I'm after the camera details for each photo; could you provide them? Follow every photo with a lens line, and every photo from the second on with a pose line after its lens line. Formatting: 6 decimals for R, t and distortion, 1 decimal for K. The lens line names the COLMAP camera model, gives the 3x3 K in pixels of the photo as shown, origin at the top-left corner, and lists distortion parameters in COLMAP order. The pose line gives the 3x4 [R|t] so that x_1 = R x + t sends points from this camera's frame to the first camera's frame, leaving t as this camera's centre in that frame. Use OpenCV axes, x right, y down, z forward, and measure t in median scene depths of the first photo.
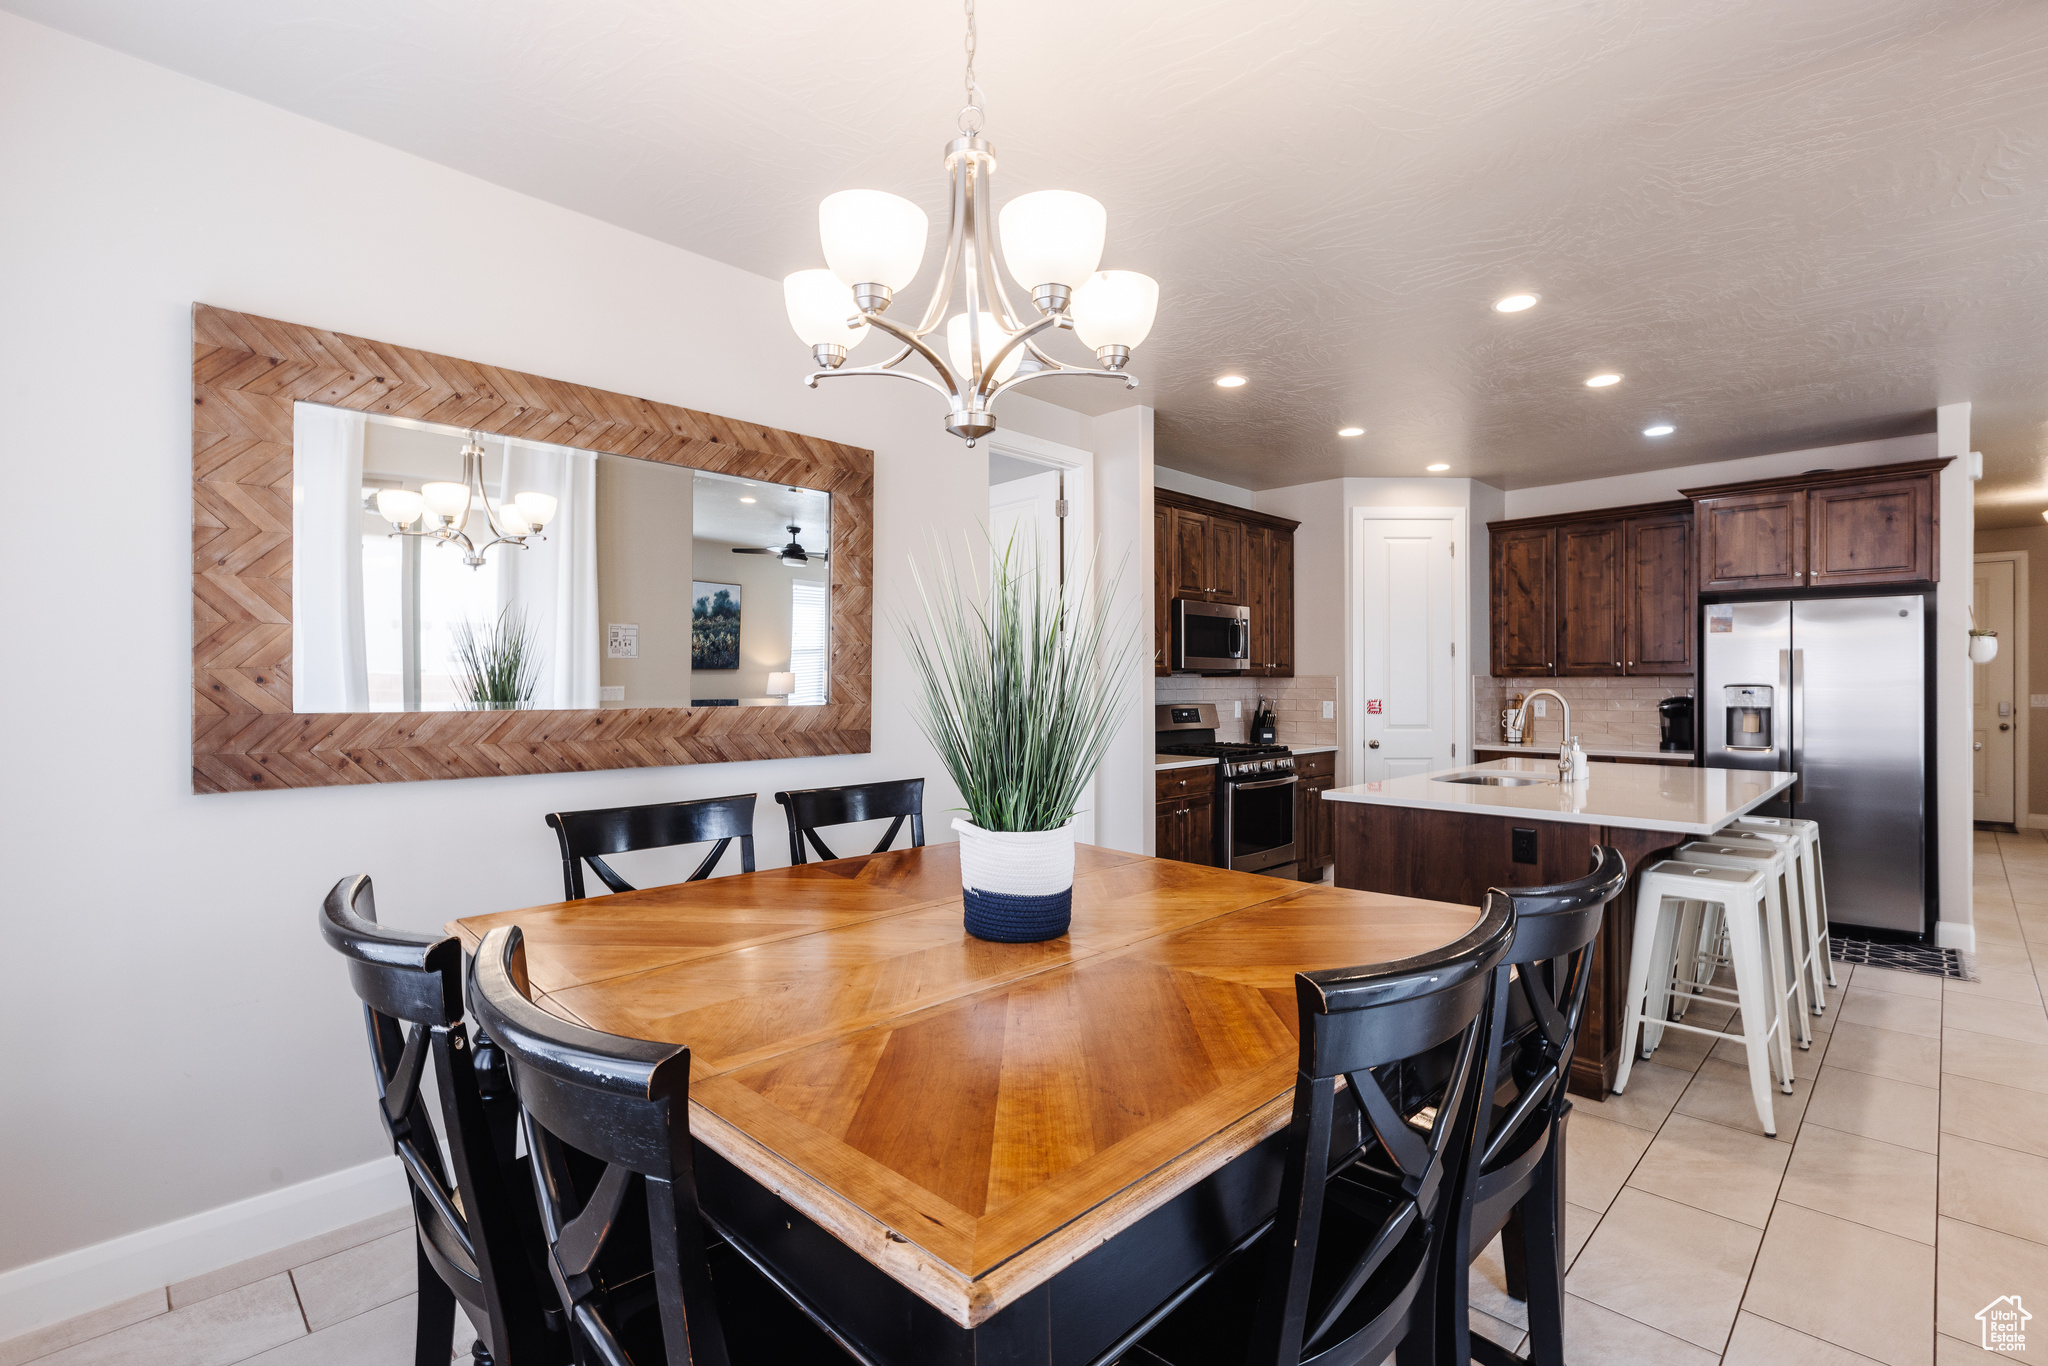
lens RADIAL K [[929.9, 0, 1027.4], [0, 929.9, 686.8], [0, 0, 1]] dist [0.007718, -0.002365]
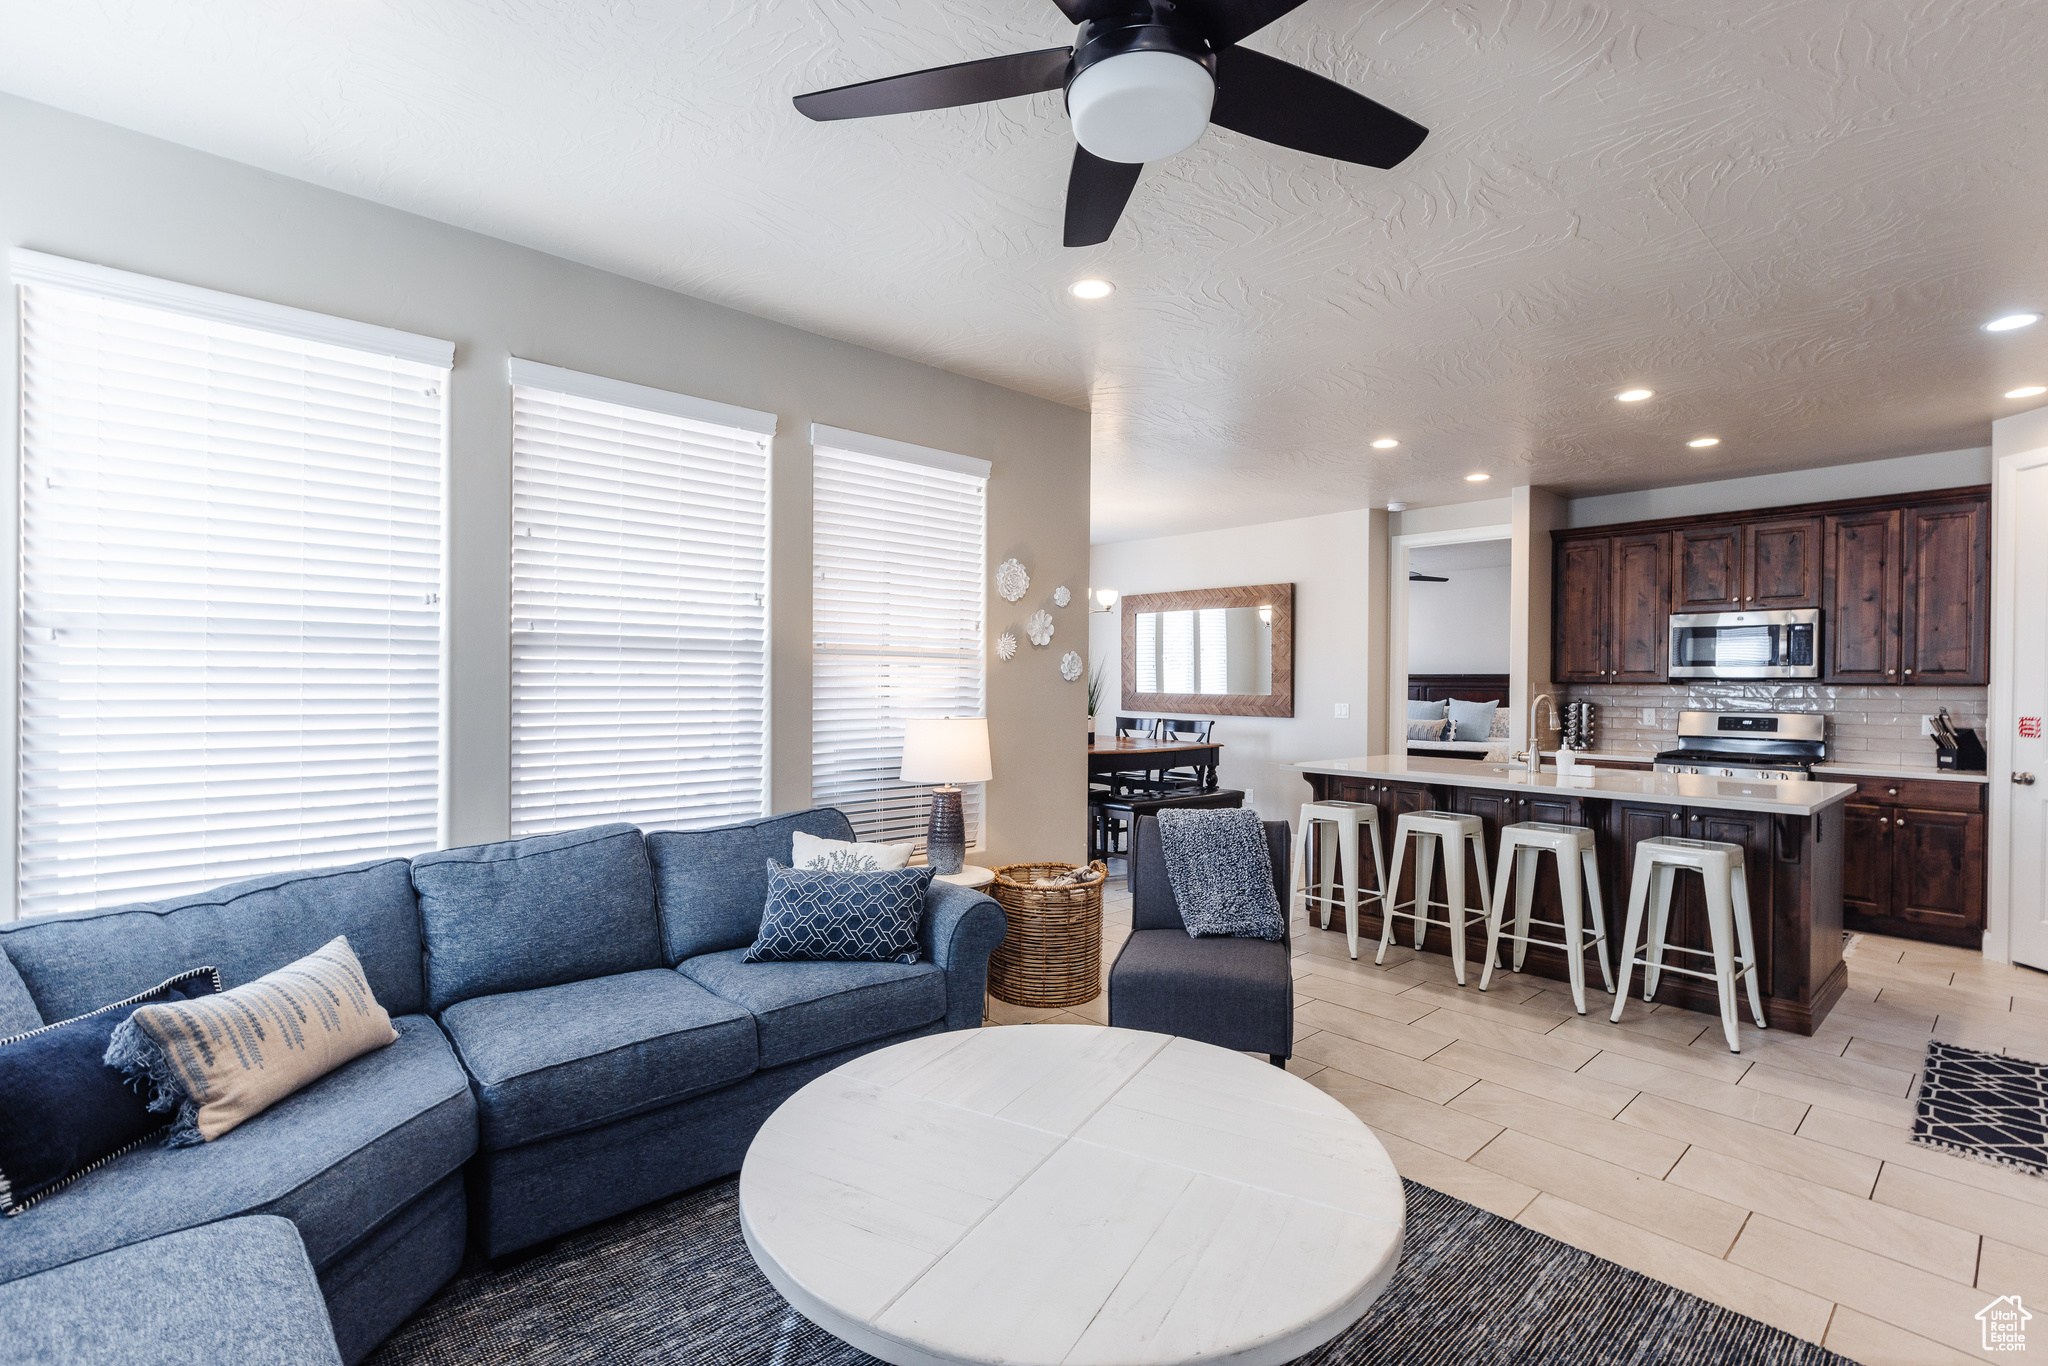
lens RADIAL K [[929.9, 0, 1035.2], [0, 929.9, 676.6], [0, 0, 1]] dist [0.007718, -0.002365]
pose [[-0.030618, -0.002031, -0.999529, 2.587742], [-0.010338, 0.999945, -0.001715, -0.021941], [0.999478, 0.010281, -0.030637, 0.568525]]
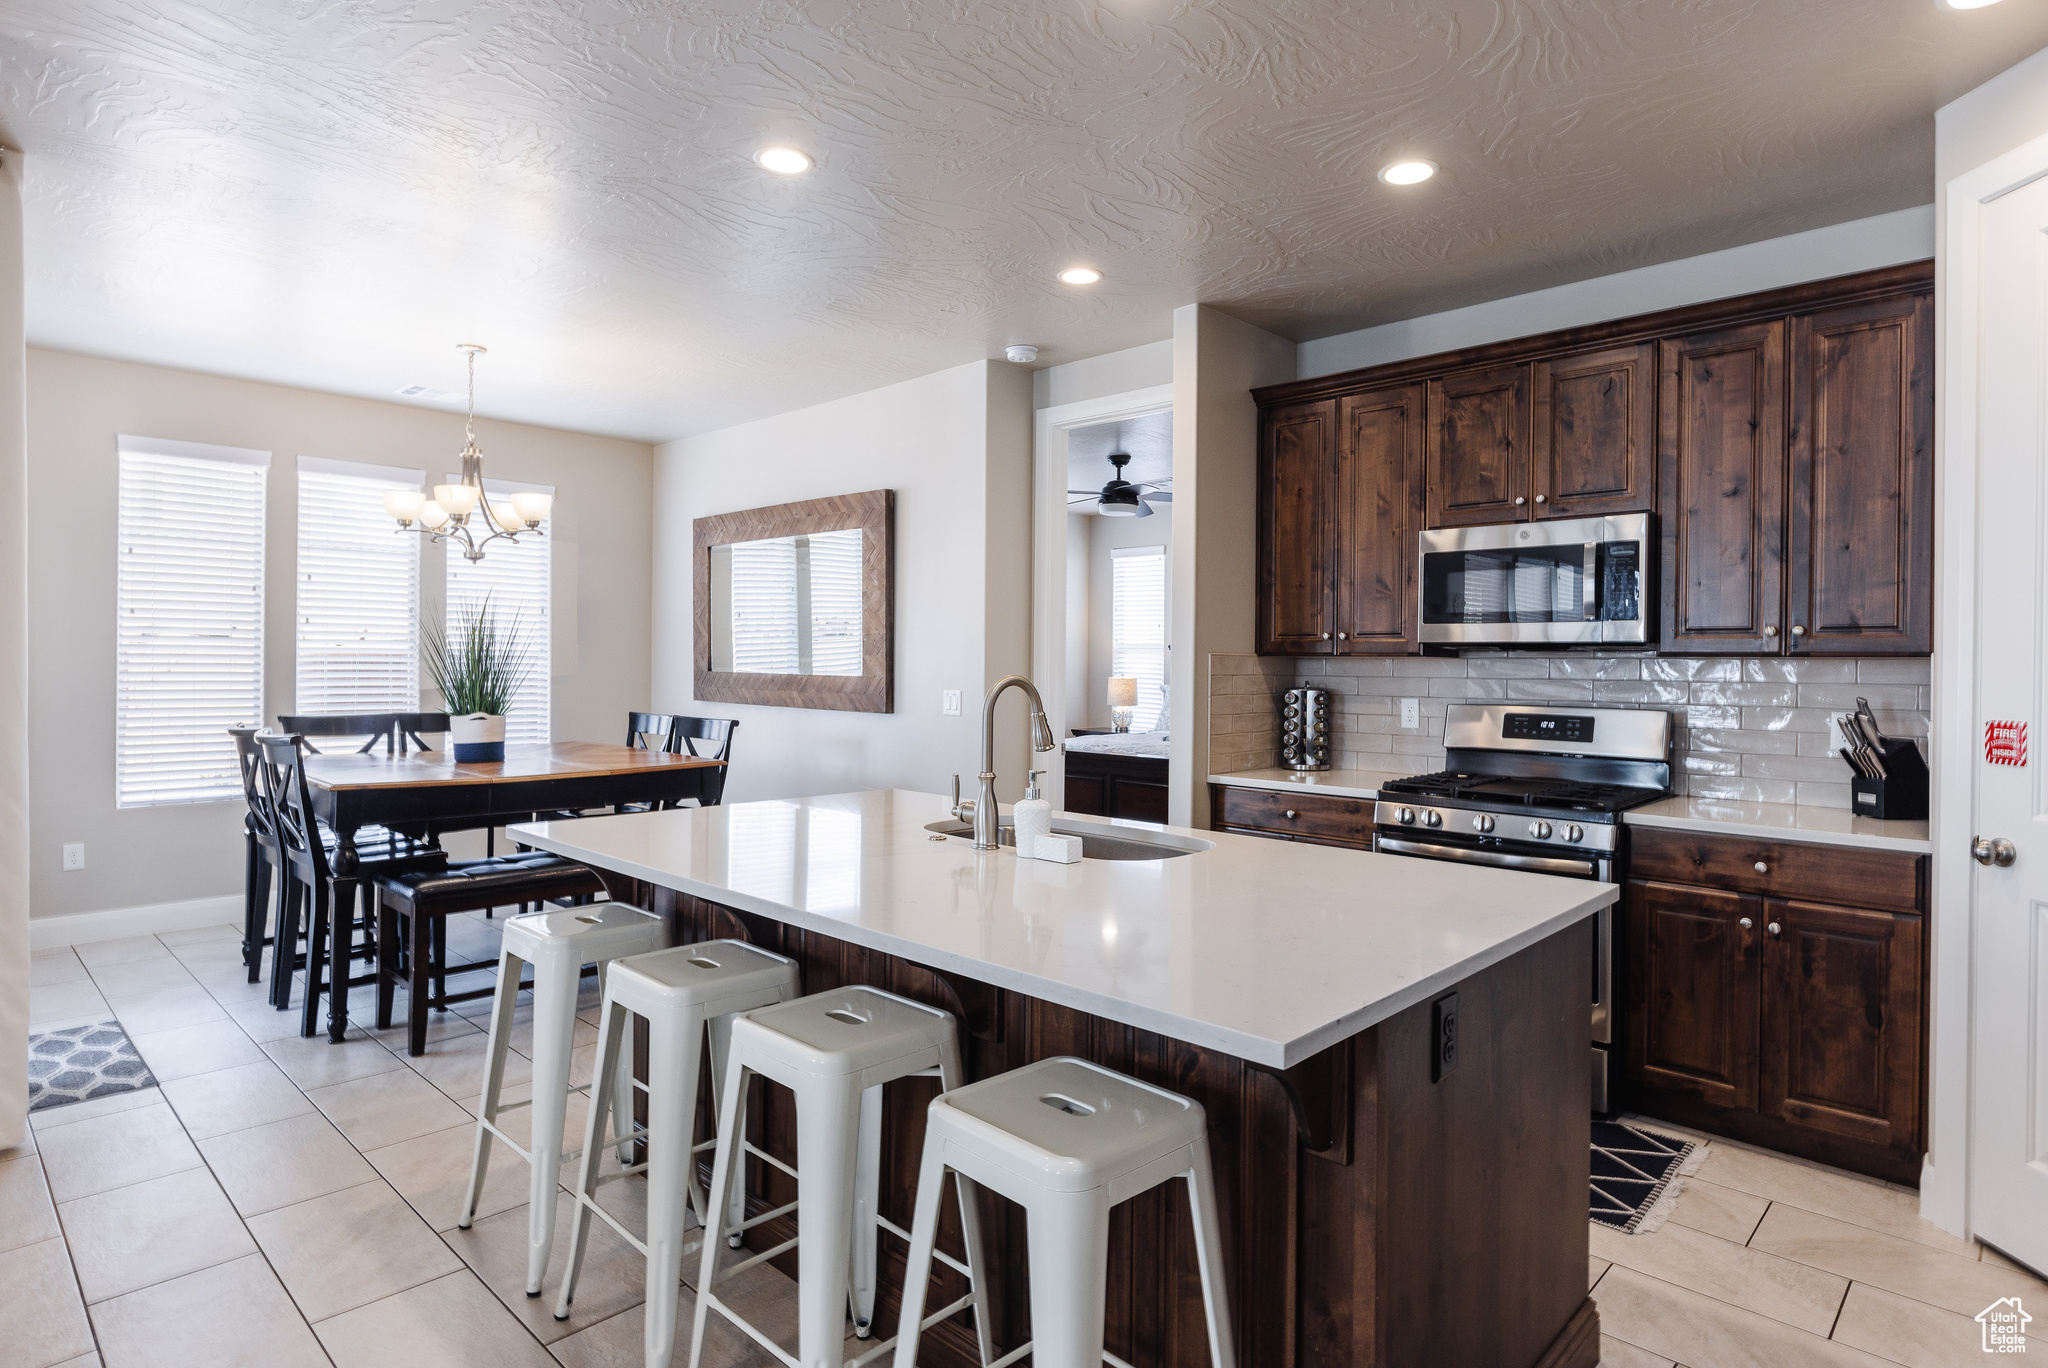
lens RADIAL K [[1081.2, 0, 1037.5], [0, 1081.2, 650.2], [0, 0, 1]] dist [-0.002989, -0.002200]
pose [[0.032540, -0.004801, -0.999459, 1.737530], [-0.010124, 0.999936, -0.005133, -0.018187], [0.999419, 0.010285, 0.032489, 1.454715]]
